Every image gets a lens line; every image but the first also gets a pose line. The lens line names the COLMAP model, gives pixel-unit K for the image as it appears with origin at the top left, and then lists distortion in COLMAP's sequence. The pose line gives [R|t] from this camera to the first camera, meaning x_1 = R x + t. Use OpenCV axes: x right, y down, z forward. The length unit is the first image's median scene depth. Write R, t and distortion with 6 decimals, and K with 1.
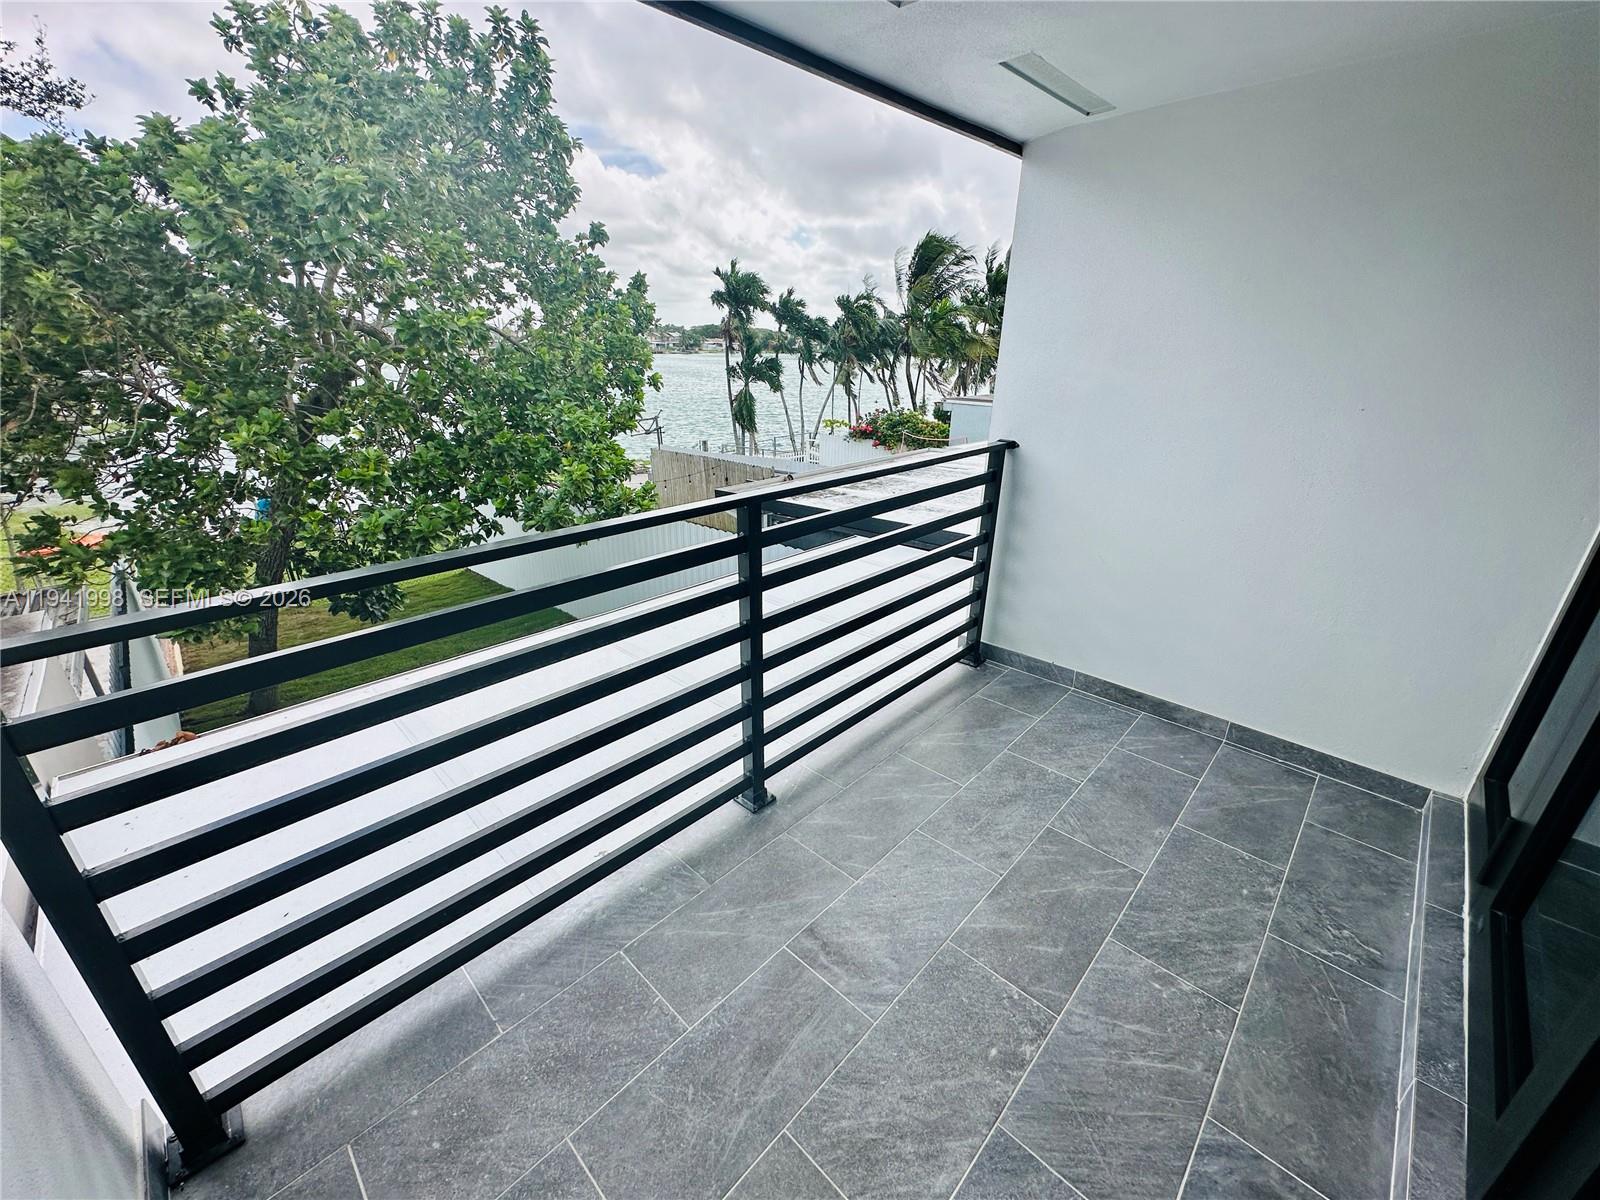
lens RADIAL K [[640.8, 0, 799.0], [0, 640.8, 601.5], [0, 0, 1]] dist [-0.000302, -0.000059]
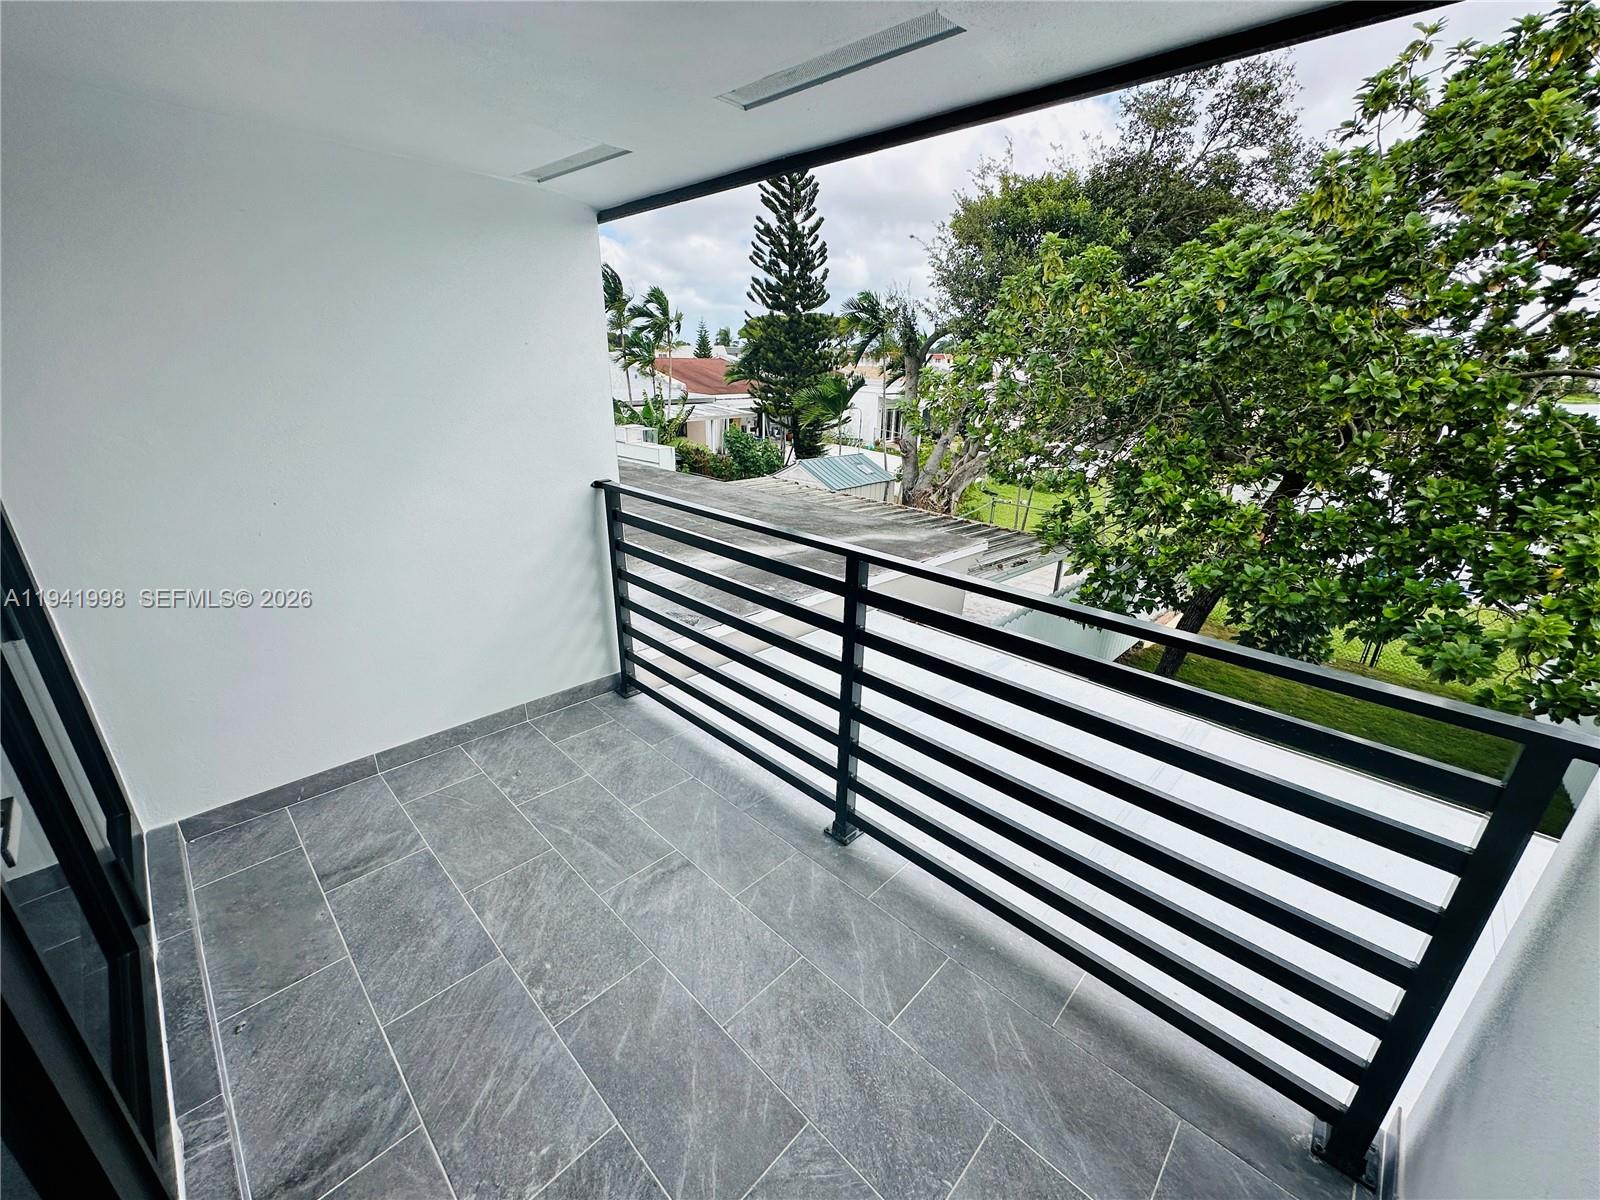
lens RADIAL K [[640.8, 0, 795.1], [0, 640.8, 605.1], [0, 0, 1]] dist [-0.000302, -0.000059]
pose [[-0.010581, 0.336676, -0.941561, 1.003715], [-0.393092, 0.864404, 0.313504, -0.392529], [0.919438, 0.373437, 0.123199, 0.832447]]
